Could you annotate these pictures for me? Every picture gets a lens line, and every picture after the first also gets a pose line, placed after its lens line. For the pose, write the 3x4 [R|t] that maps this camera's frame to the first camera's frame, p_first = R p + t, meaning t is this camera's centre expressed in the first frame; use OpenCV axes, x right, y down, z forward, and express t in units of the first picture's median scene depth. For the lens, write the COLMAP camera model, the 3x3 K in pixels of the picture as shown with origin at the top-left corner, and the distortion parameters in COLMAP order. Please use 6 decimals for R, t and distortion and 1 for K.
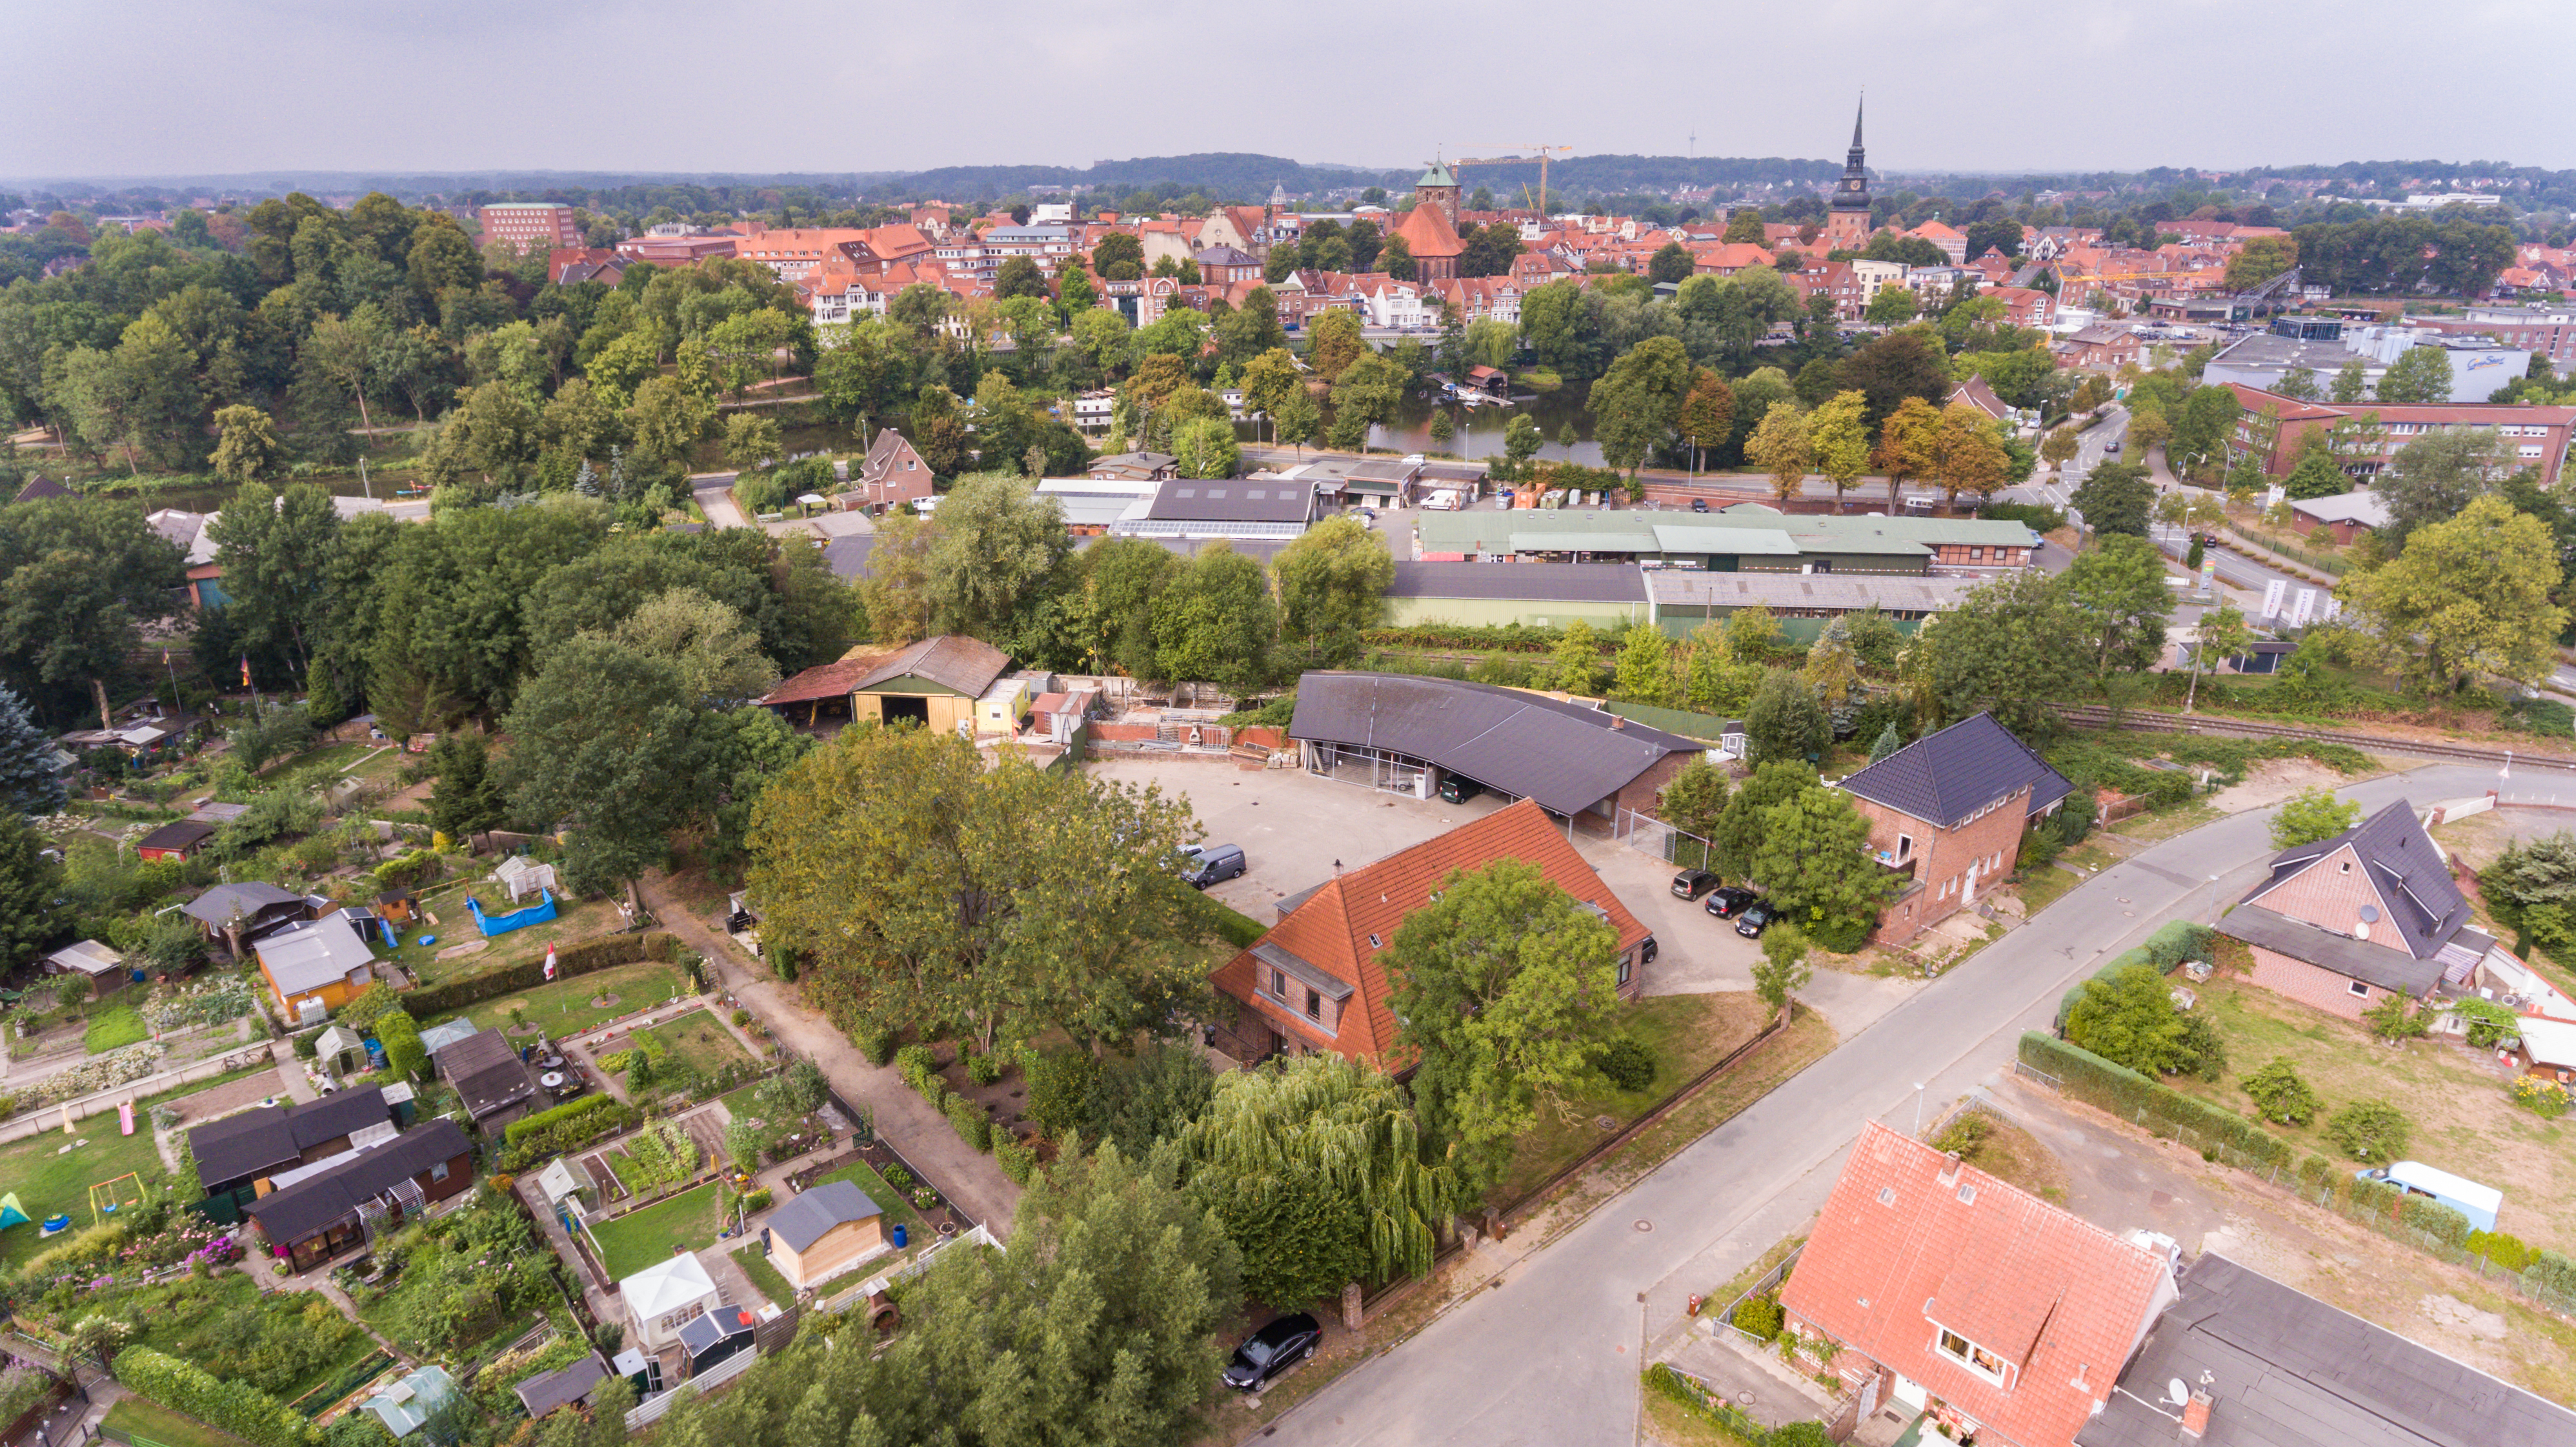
lens RADIAL K [[1510.9, 0, 1266.5], [0, 1510.9, 717.3], [0, 0, 1]] dist [0.000883, 0.000627]
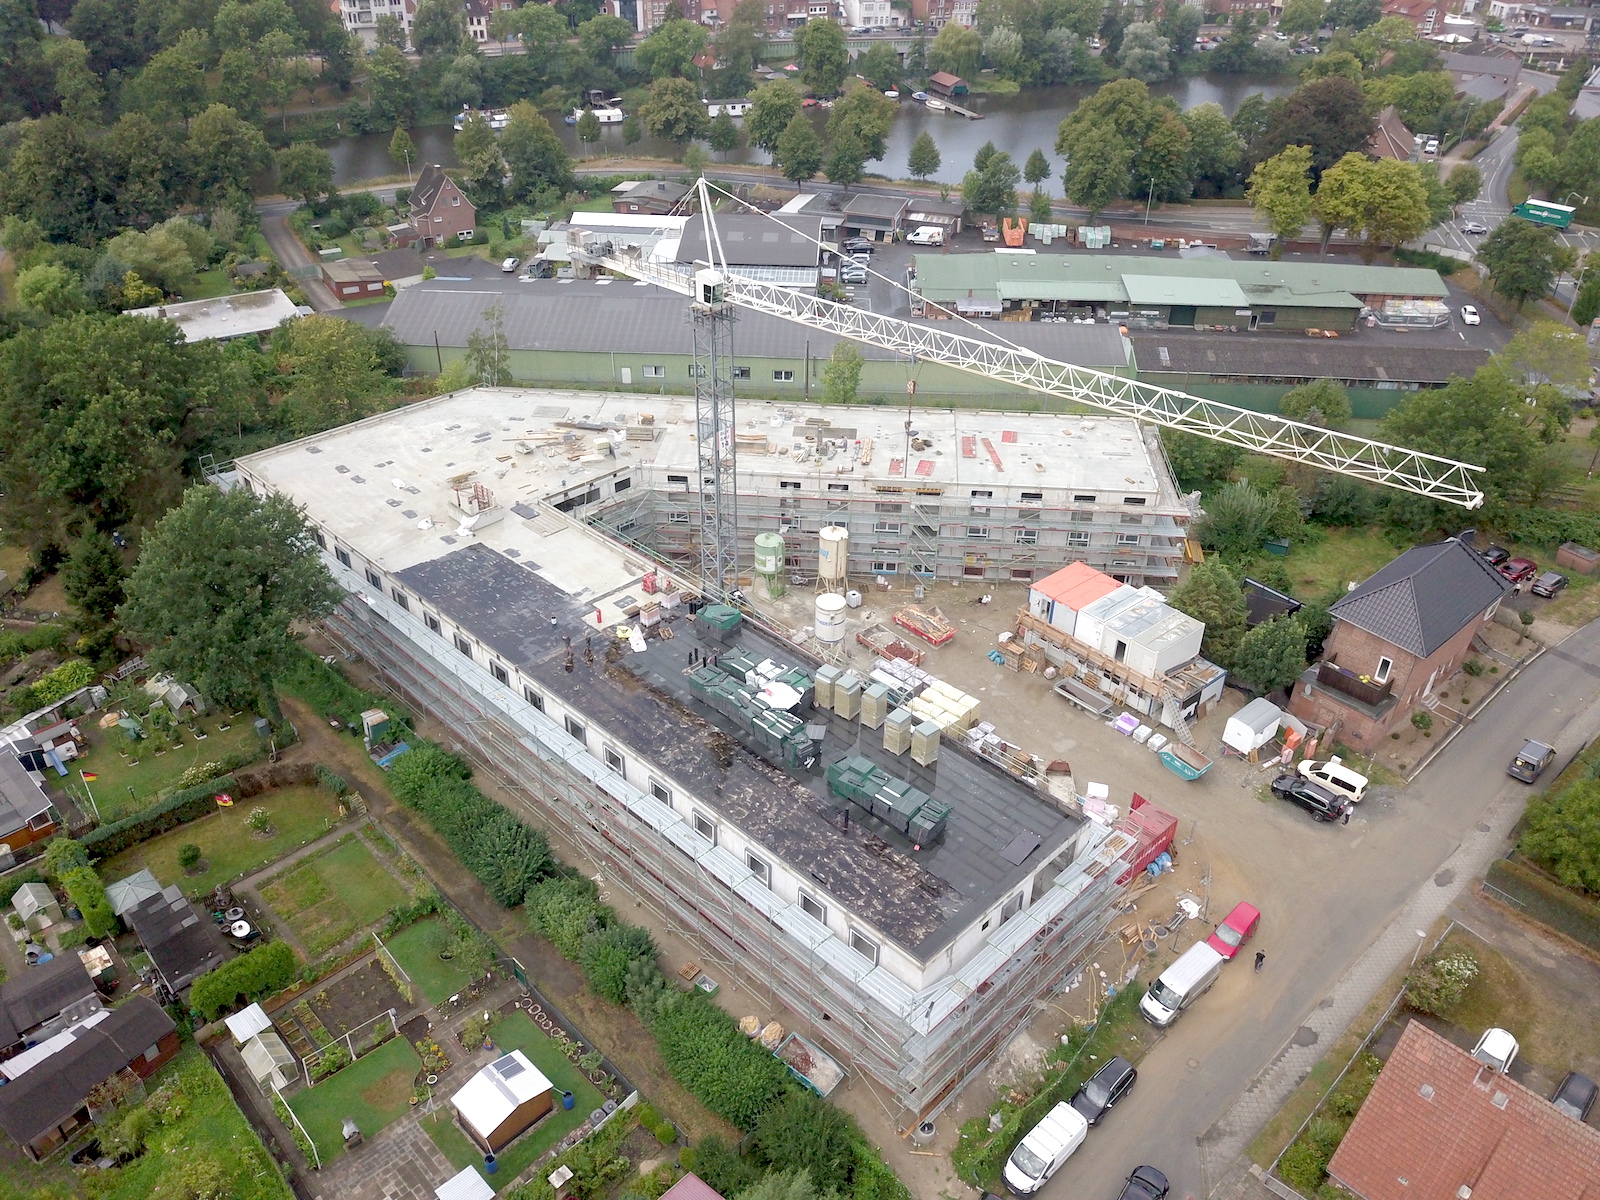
lens RADIAL K [[1201.9, 0, 791.2], [0, 1201.9, 622.2], [0, 0, 1]] dist [0.001317, 0.005539]
pose [[0.998706, -0.011191, 0.049610, -0.040452], [-0.000848, 0.971689, 0.236260, -0.083449], [-0.050849, -0.235997, 0.970423, 0.065246]]
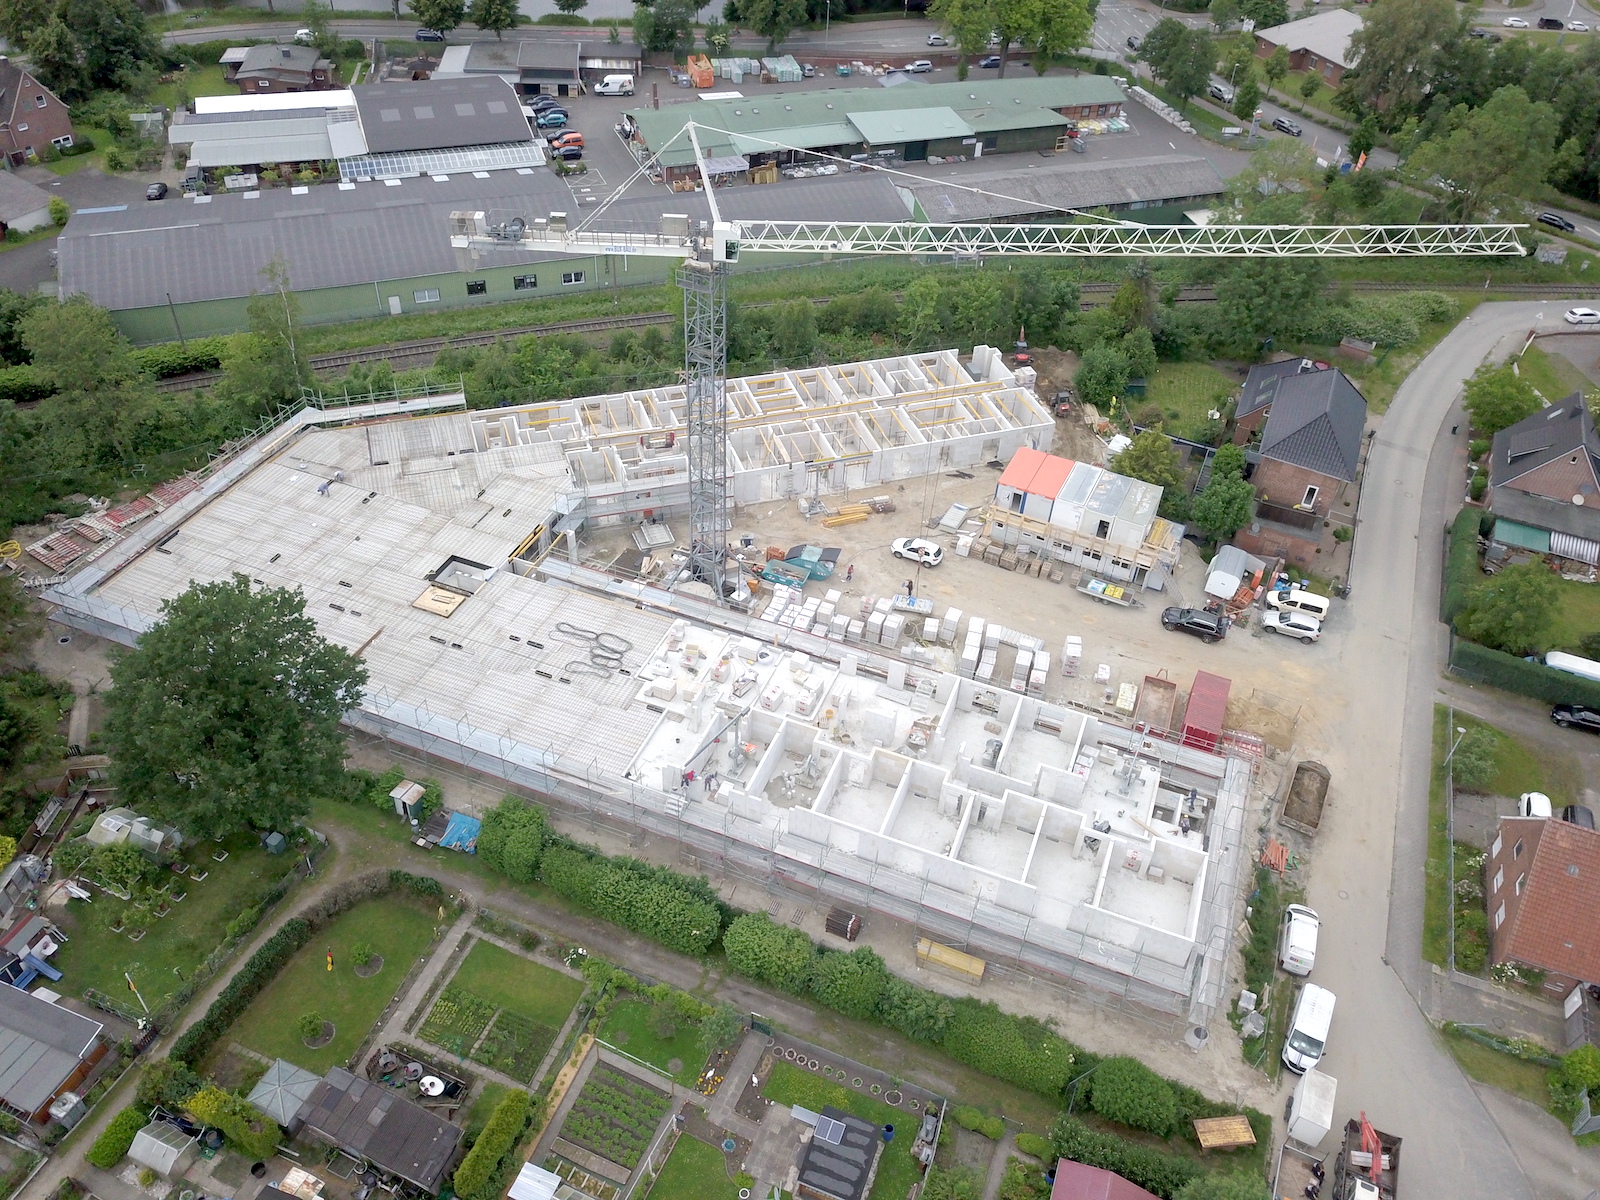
lens RADIAL K [[1201.9, 0, 791.2], [0, 1201.9, 622.2], [0, 0, 1]] dist [0.001317, 0.005539]
pose [[0.897146, -0.257974, 0.358579, -0.191516], [0.103429, 0.911862, 0.397253, -0.136955], [-0.429455, -0.319306, 0.844755, 0.137053]]
